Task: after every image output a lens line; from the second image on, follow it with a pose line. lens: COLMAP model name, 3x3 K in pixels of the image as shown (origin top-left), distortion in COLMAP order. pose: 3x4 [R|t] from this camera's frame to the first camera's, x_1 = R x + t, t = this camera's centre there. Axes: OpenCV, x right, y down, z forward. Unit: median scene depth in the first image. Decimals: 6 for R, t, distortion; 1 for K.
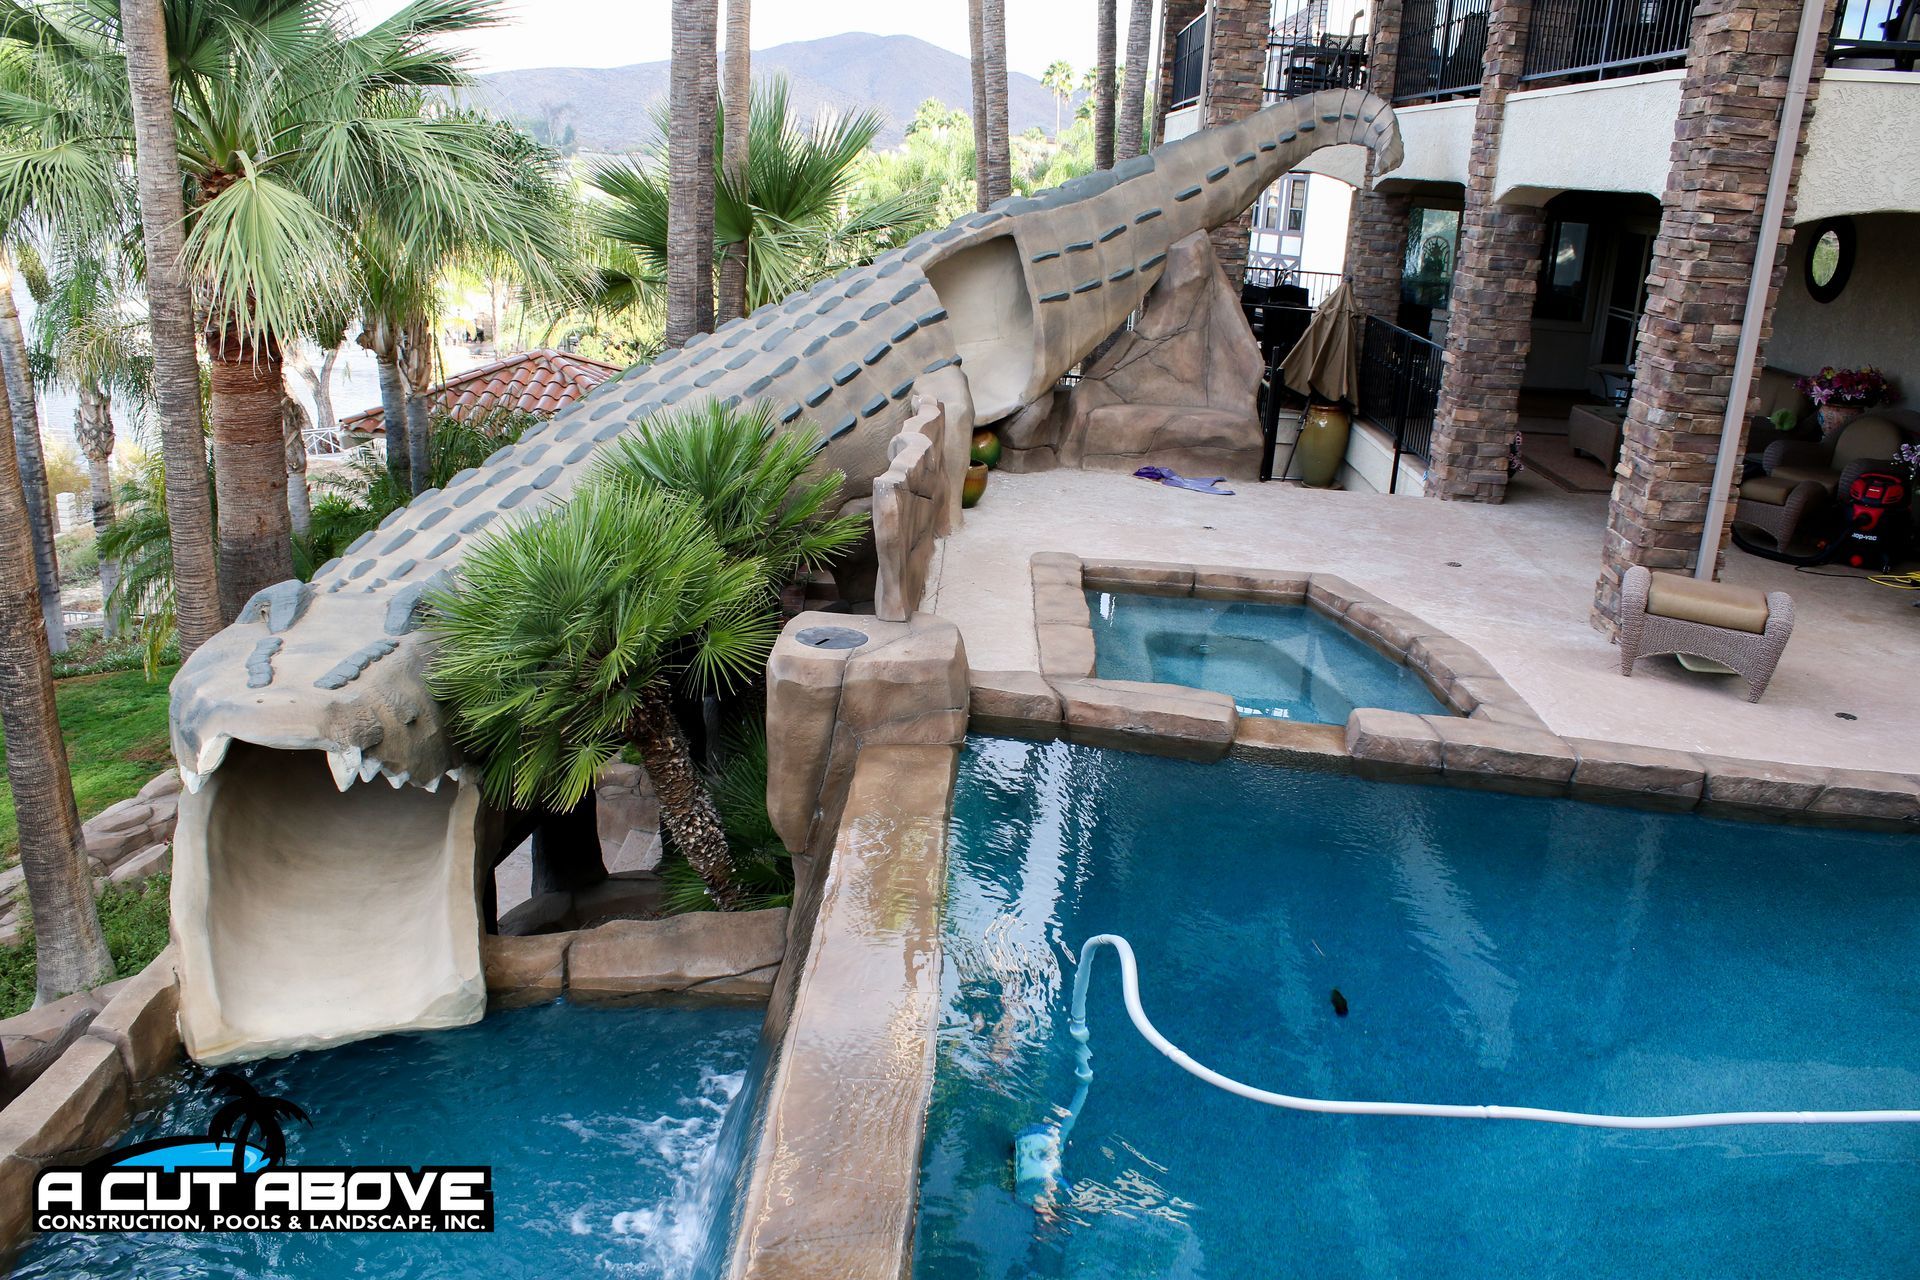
lens RADIAL K [[1567.9, 0, 957.6], [0, 1567.9, 656.5], [0, 0, 1]] dist [-0.179995, 0.148976]
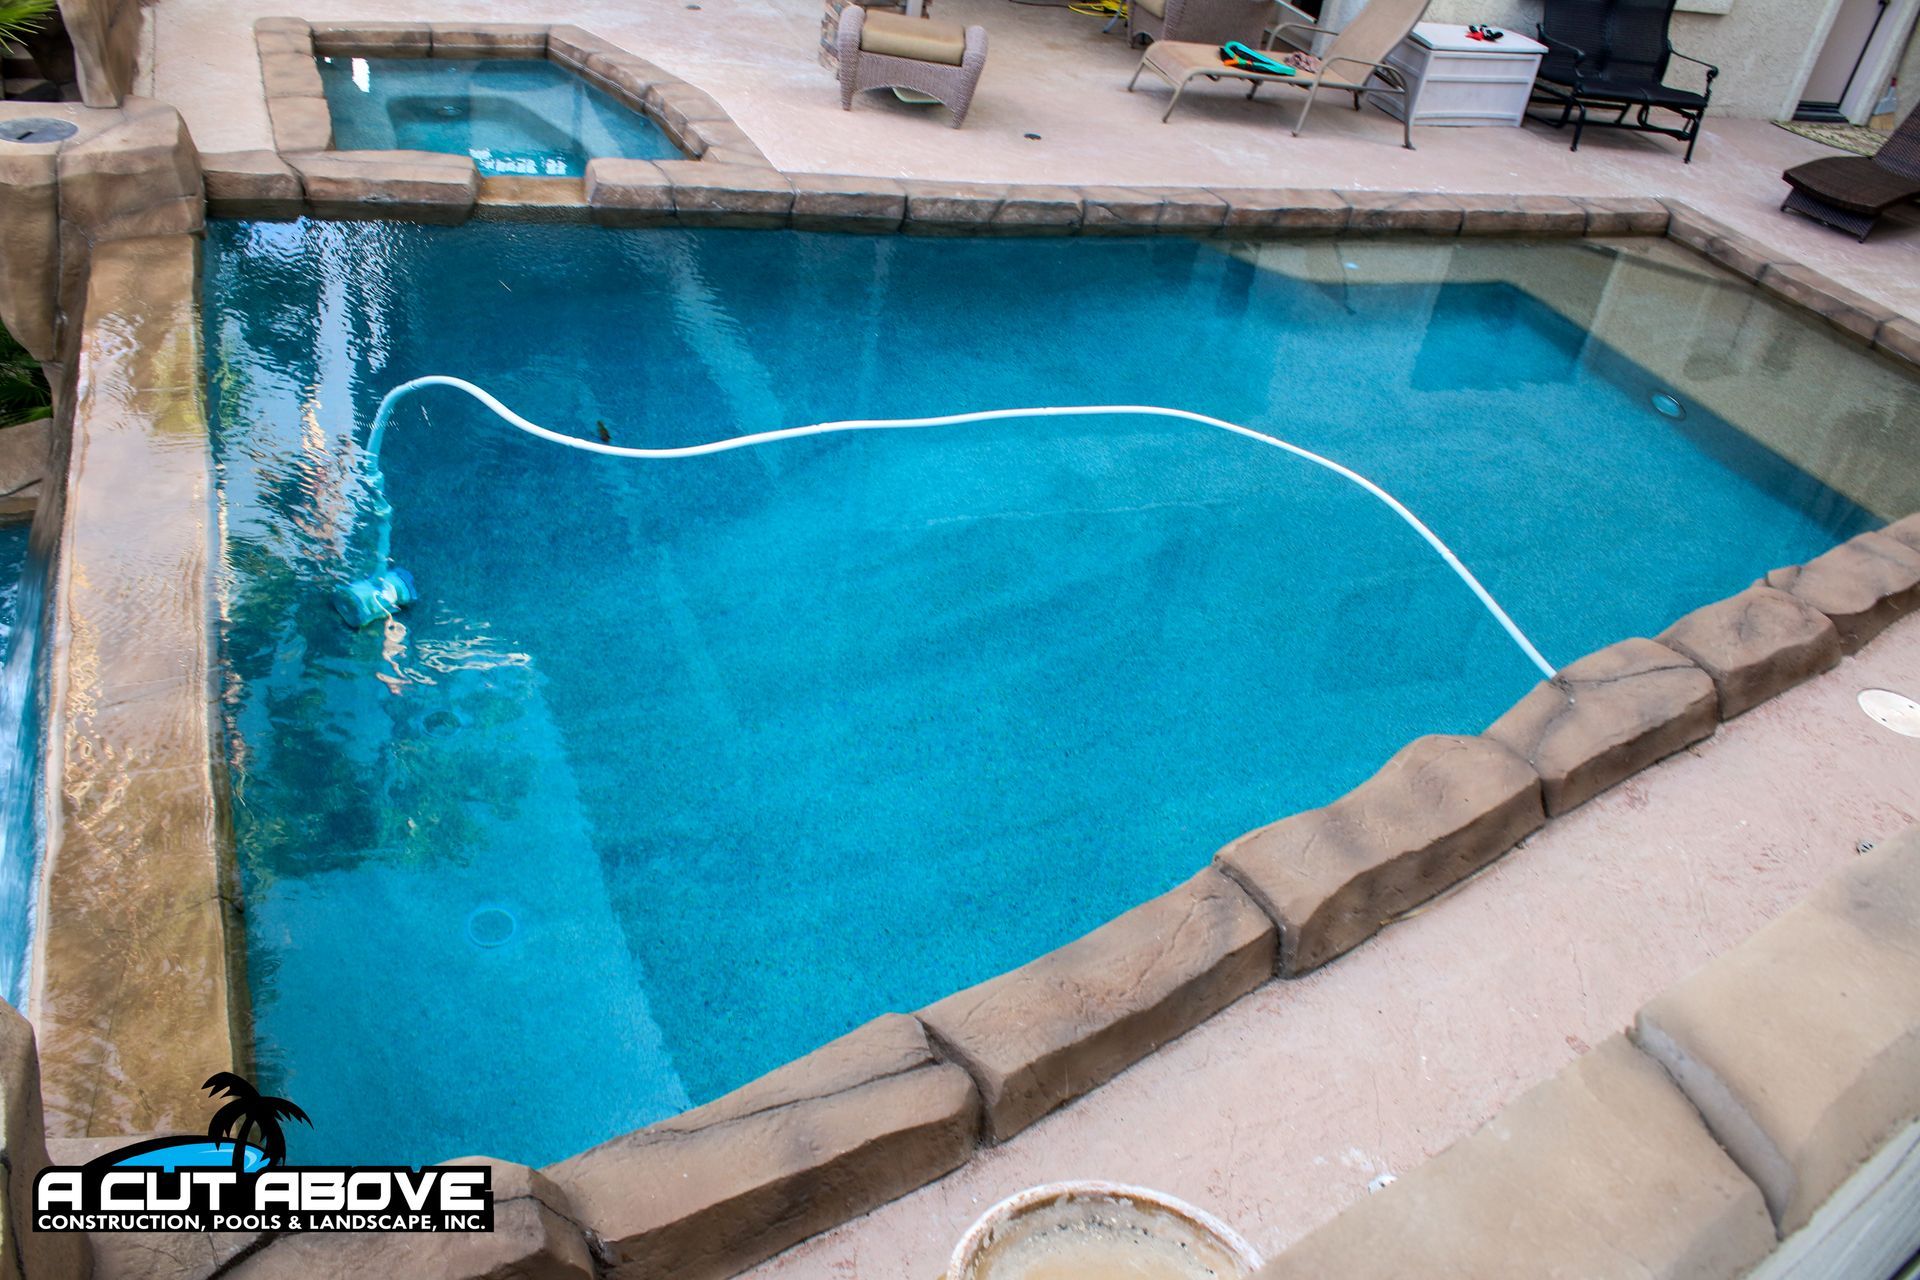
lens RADIAL K [[1567.5, 0, 960.0], [0, 1567.5, 640.0], [0, 0, 1]] dist [-0.158716, 0.128615]
pose [[0.905449, -0.184726, 0.382149, 0.022881], [0.046947, 0.938391, 0.342372, -0.005482], [-0.421851, -0.292060, 0.858337, -0.098298]]
